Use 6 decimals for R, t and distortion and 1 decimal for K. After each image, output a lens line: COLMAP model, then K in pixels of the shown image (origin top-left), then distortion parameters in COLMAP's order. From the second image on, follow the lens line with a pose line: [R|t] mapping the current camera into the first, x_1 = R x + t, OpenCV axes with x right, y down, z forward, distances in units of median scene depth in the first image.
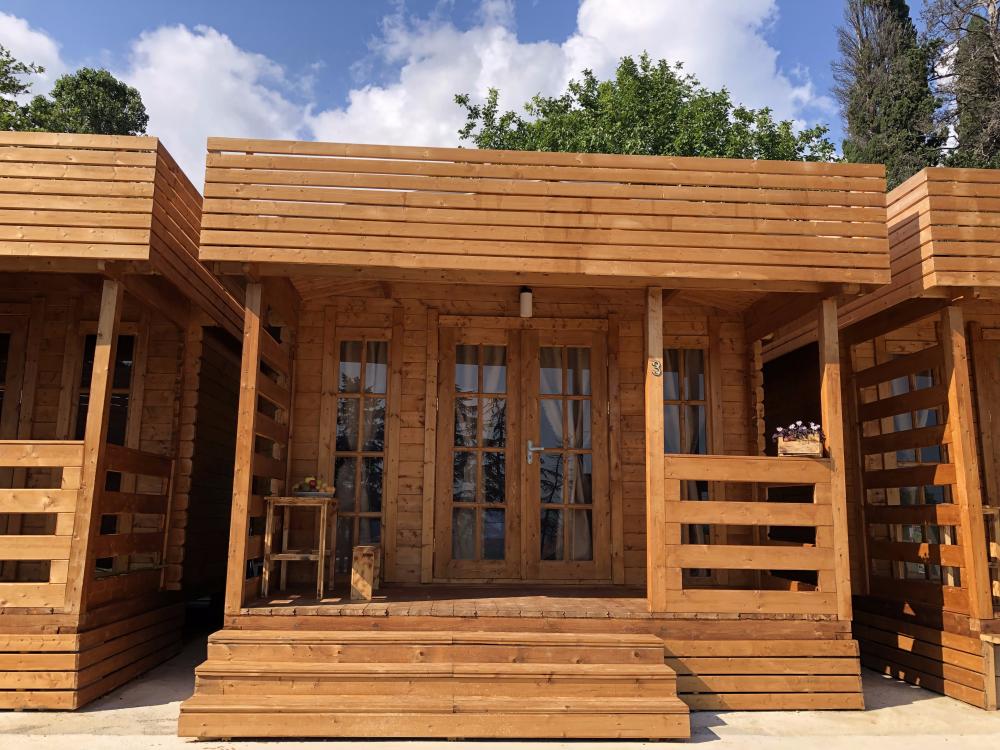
lens RADIAL K [[810.4, 0, 496.5], [0, 810.4, 356.9], [0, 0, 1]] dist [0.046278, -0.072328]
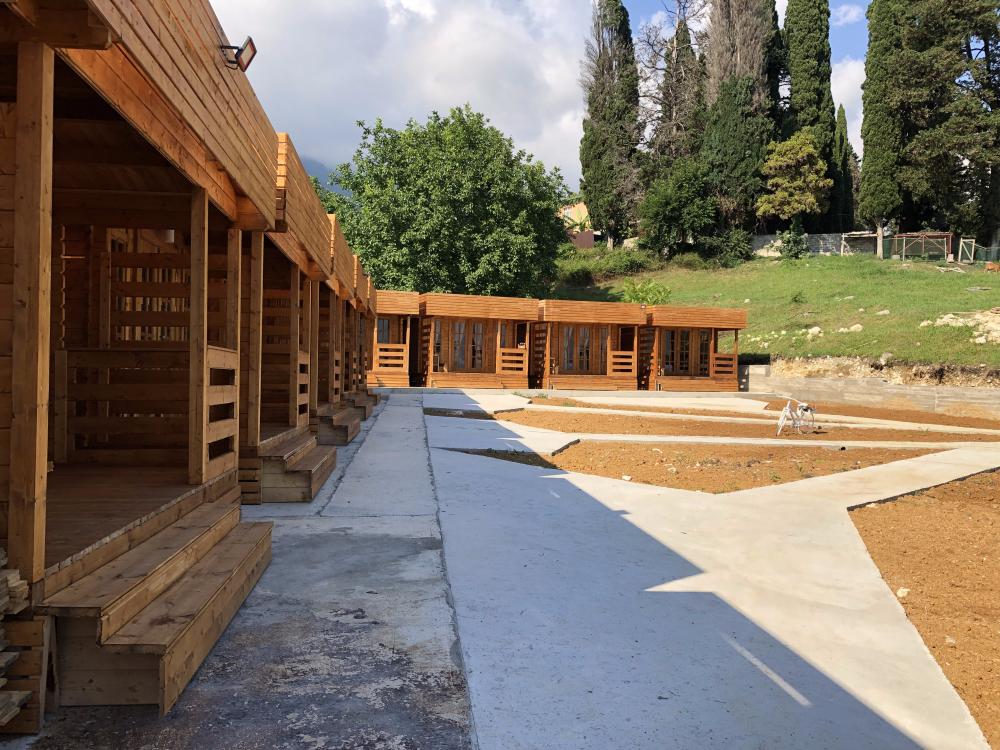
lens RADIAL K [[810.4, 0, 496.5], [0, 810.4, 356.9], [0, 0, 1]] dist [0.046278, -0.072328]
pose [[0.958558, 0.013854, 0.284560, -1.232324], [-0.061344, 0.985425, 0.158665, -0.619748], [-0.278214, -0.169546, 0.945437, -3.779803]]
